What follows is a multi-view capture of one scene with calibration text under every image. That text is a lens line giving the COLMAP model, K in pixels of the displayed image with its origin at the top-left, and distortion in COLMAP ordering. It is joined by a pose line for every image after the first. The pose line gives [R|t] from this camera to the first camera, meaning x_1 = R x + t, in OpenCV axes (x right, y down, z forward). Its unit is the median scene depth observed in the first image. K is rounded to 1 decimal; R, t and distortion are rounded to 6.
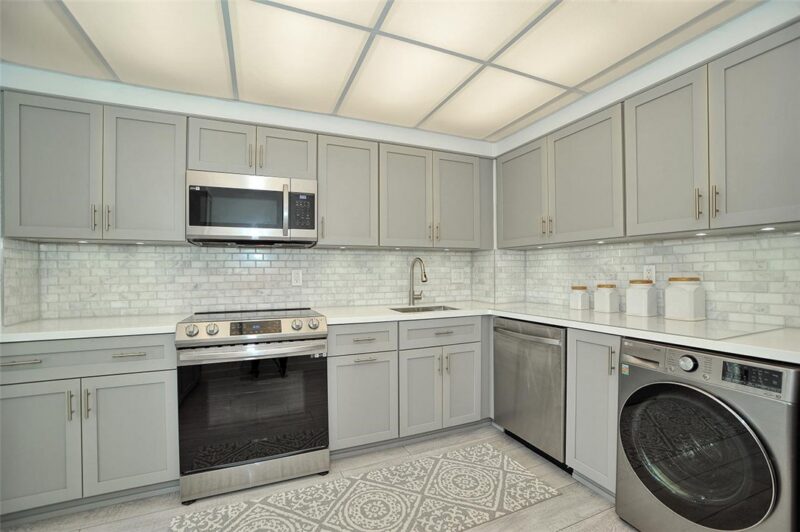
lens RADIAL K [[344.5, 0, 404.5], [0, 344.5, 272.8], [0, 0, 1]] dist [-0.037358, 0.001217]
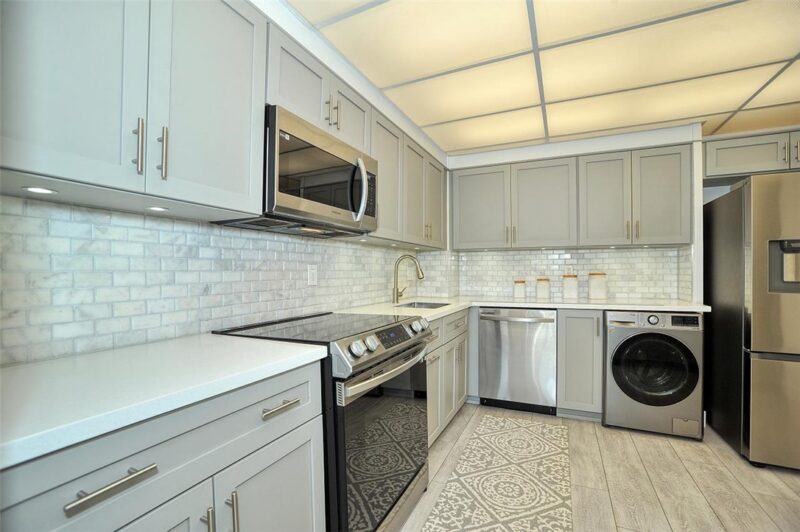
lens RADIAL K [[344.5, 0, 404.5], [0, 344.5, 272.8], [0, 0, 1]] dist [-0.037358, 0.001217]
pose [[0.743642, 0.001238, 0.668577, -0.812888], [0.001021, 0.999995, -0.002986, 0.014256], [-0.668577, 0.002903, 0.743637, 0.330118]]
